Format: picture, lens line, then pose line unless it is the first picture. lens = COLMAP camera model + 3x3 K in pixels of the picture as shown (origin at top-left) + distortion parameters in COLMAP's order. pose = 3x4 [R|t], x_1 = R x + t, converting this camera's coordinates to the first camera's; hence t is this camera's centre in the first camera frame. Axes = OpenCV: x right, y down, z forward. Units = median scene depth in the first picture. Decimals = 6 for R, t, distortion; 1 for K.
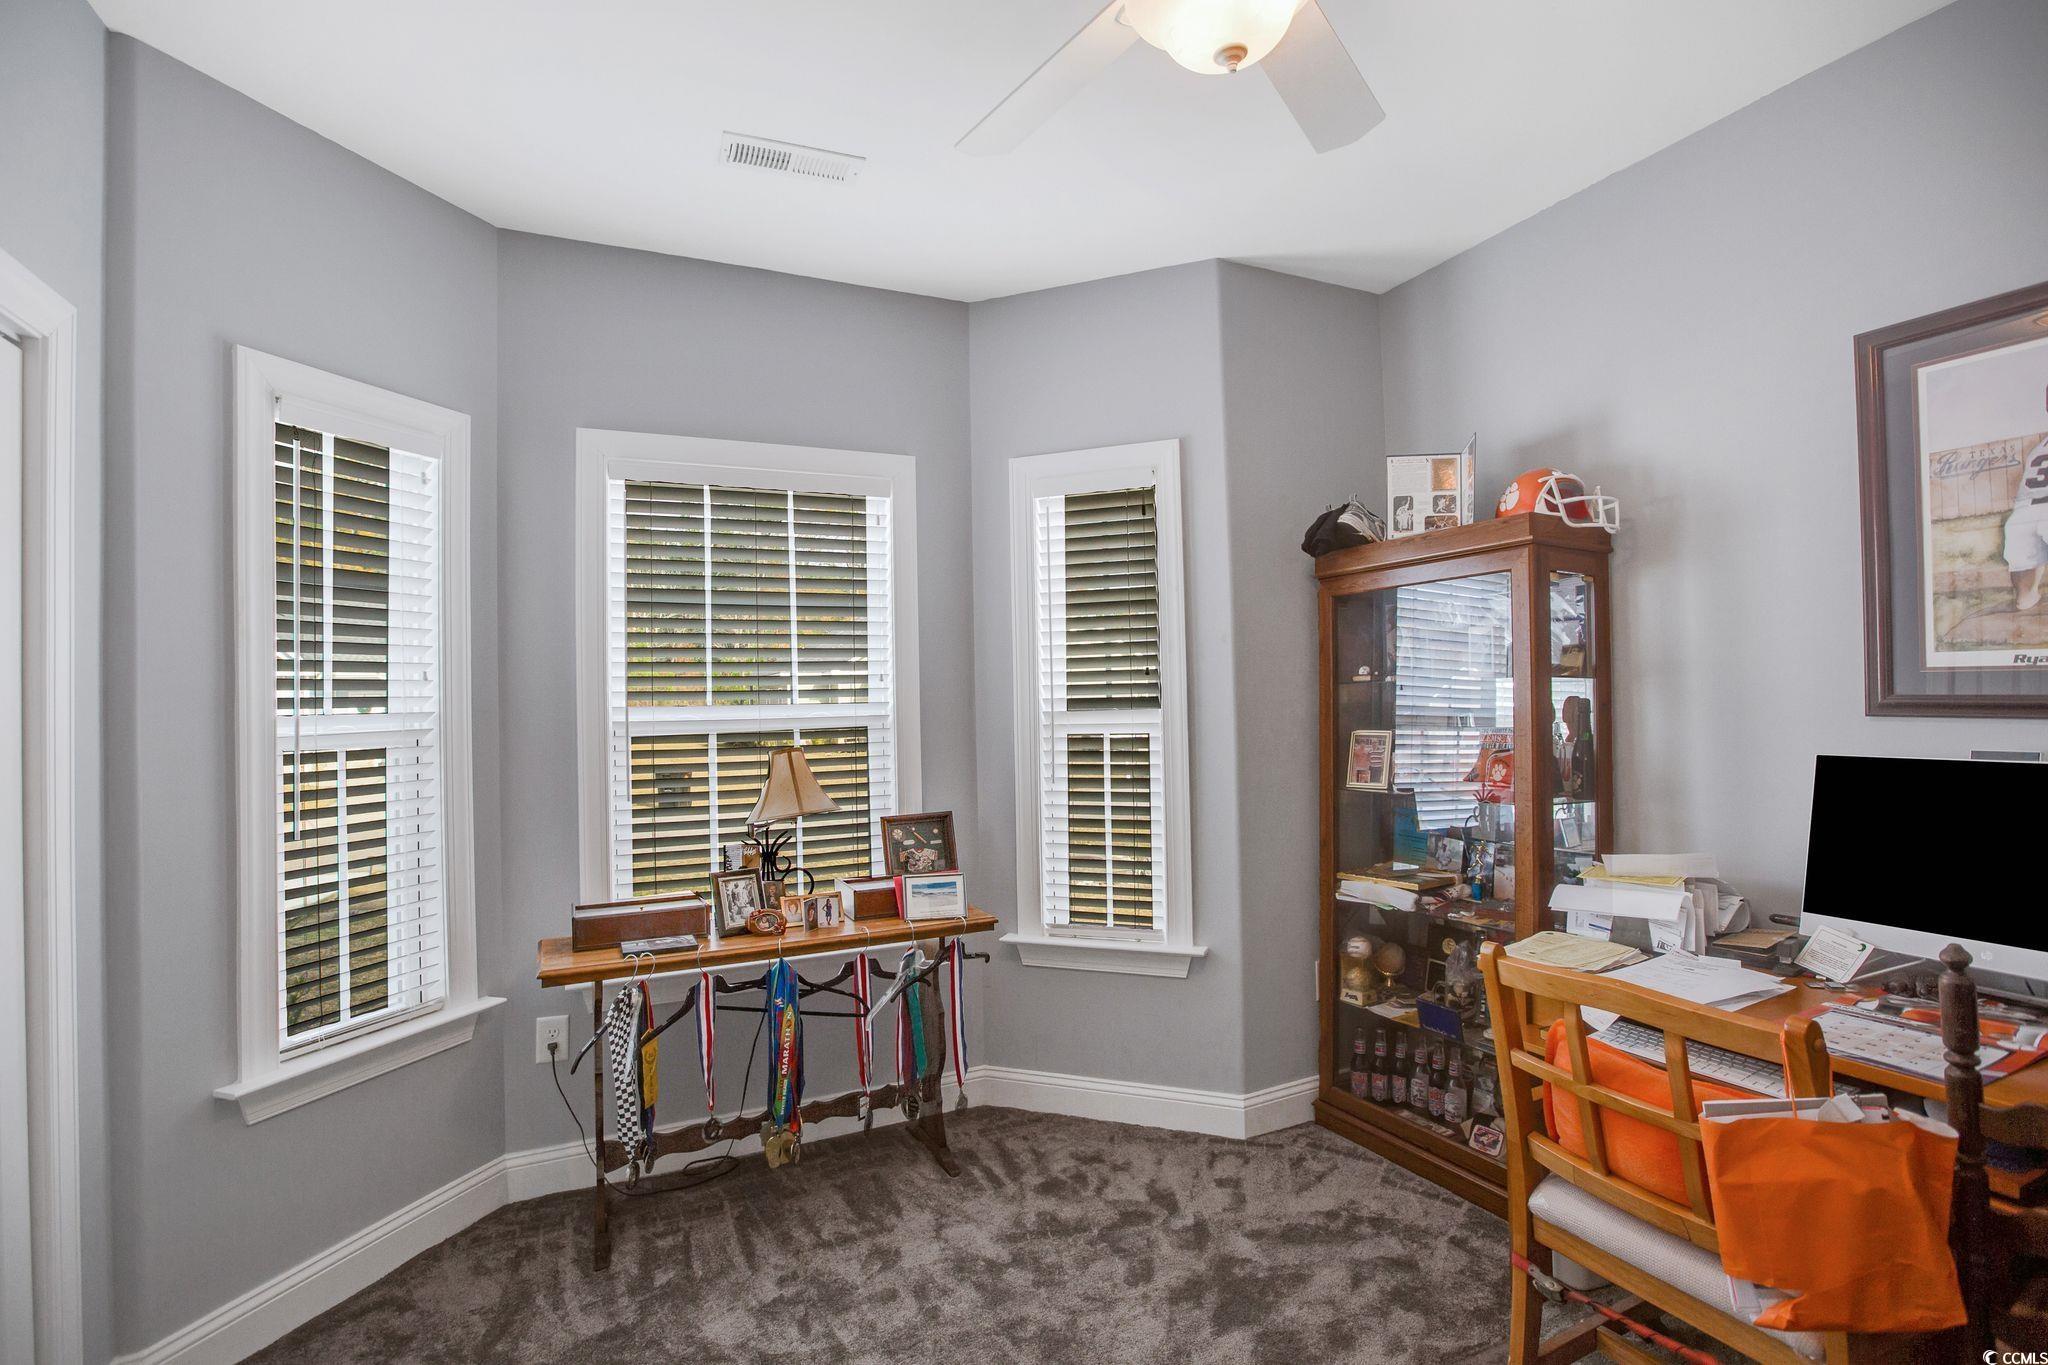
lens RADIAL K [[958.1, 0, 1012.5], [0, 958.1, 679.9], [0, 0, 1]] dist [-0.029592, 0.008053]
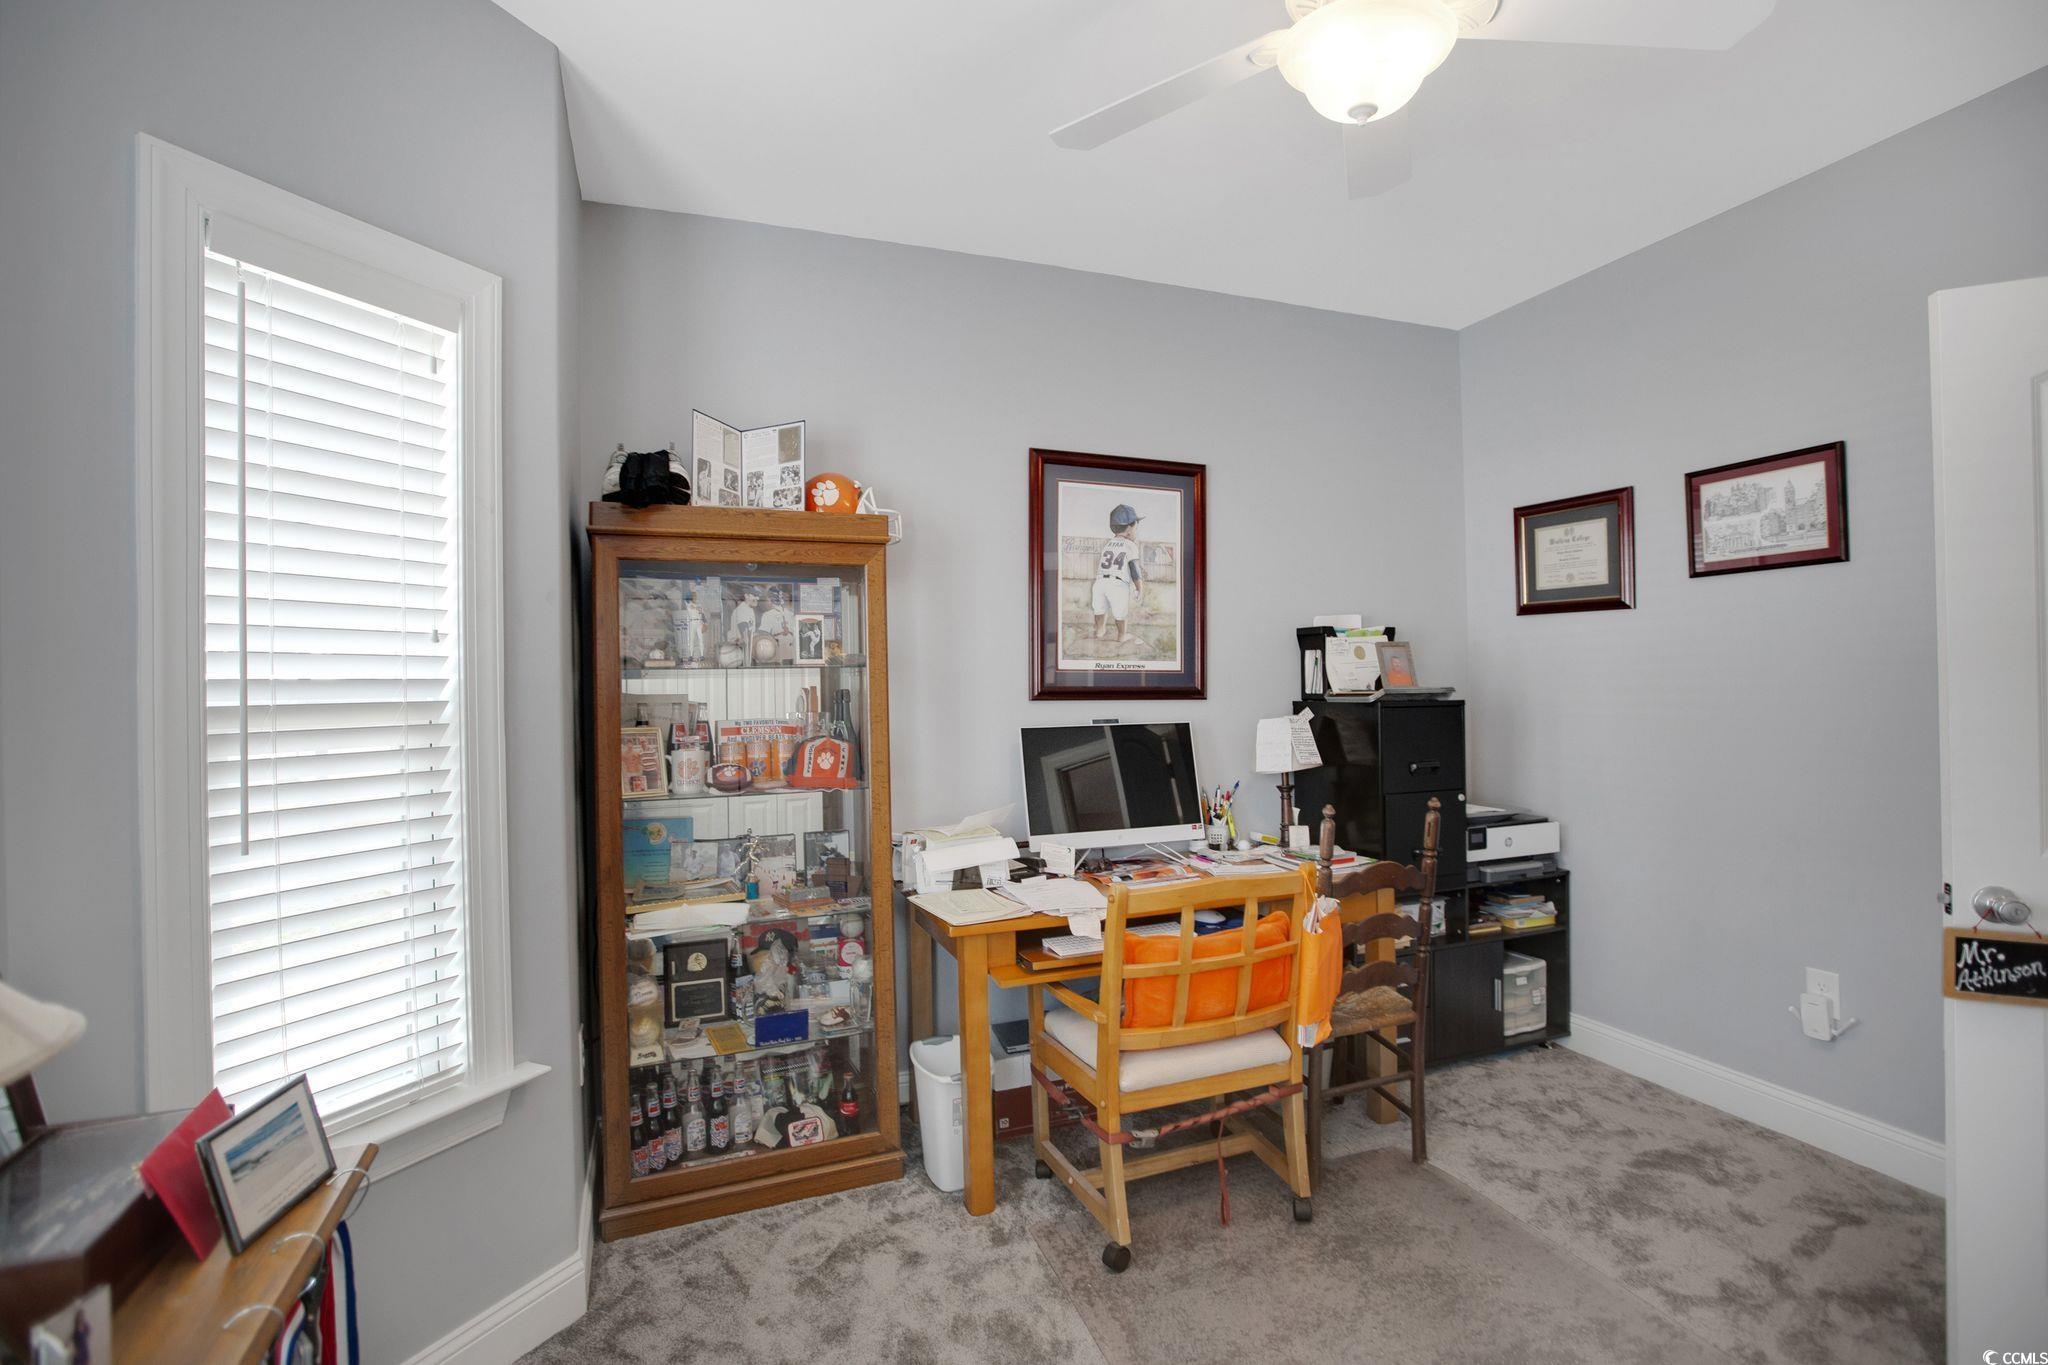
lens RADIAL K [[958.1, 0, 1012.5], [0, 958.1, 679.9], [0, 0, 1]] dist [-0.029592, 0.008053]
pose [[0.081447, 0.026184, 0.996334, -0.624177], [-0.007807, 0.999641, -0.025633, 0.045242], [-0.996647, -0.005690, 0.081622, 0.900738]]
